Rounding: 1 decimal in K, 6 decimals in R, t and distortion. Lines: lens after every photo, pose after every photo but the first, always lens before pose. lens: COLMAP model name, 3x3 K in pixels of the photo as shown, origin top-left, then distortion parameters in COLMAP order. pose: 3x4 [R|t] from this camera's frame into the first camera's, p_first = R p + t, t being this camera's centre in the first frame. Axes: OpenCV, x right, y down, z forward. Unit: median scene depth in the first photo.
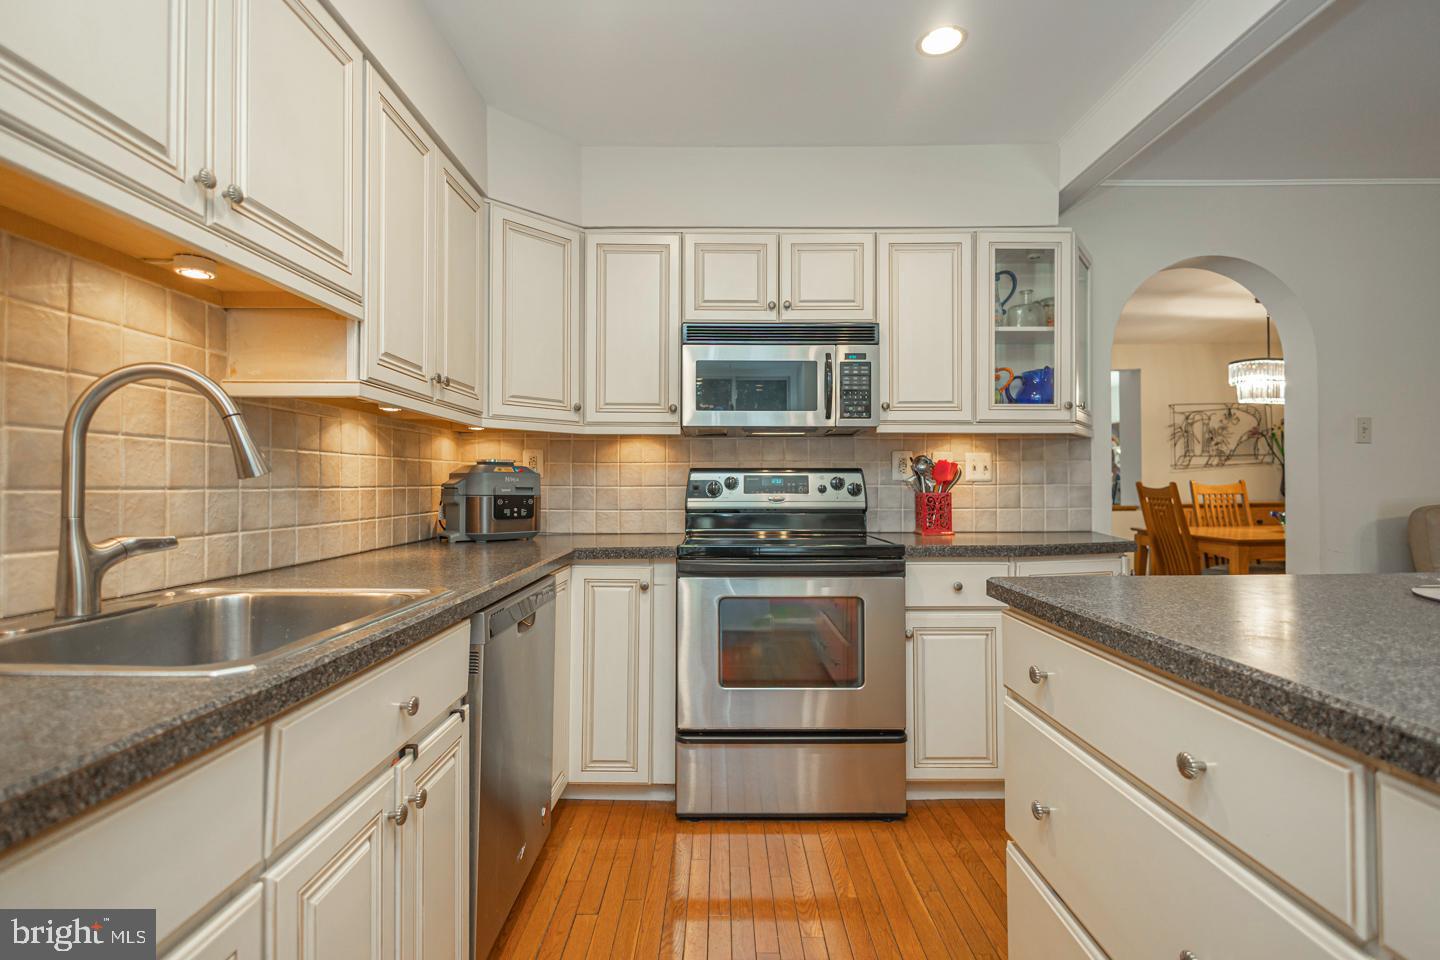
lens RADIAL K [[675.3, 0, 729.1], [0, 675.3, 478.9], [0, 0, 1]] dist [0.011153, -0.003938]
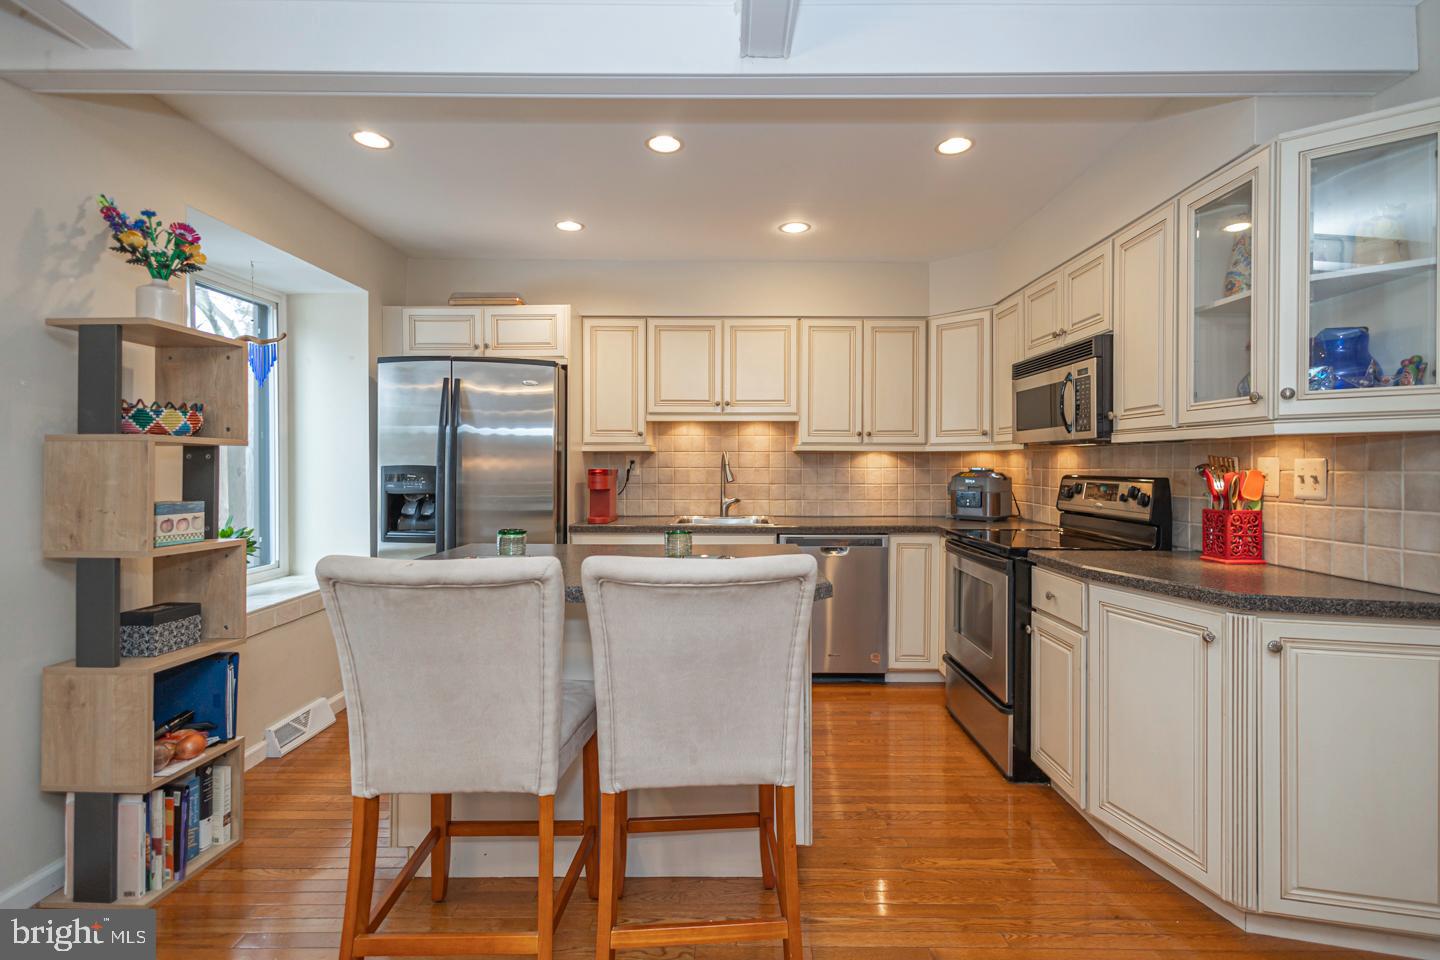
lens RADIAL K [[666.8, 0, 725.1], [0, 666.8, 470.1], [0, 0, 1]] dist [0.011418, -0.000729]
pose [[-0.024194, 0.006698, -0.999685, 1.088900], [0.005474, 0.999963, 0.006567, -0.034607], [0.999692, -0.005313, -0.024230, 0.414911]]
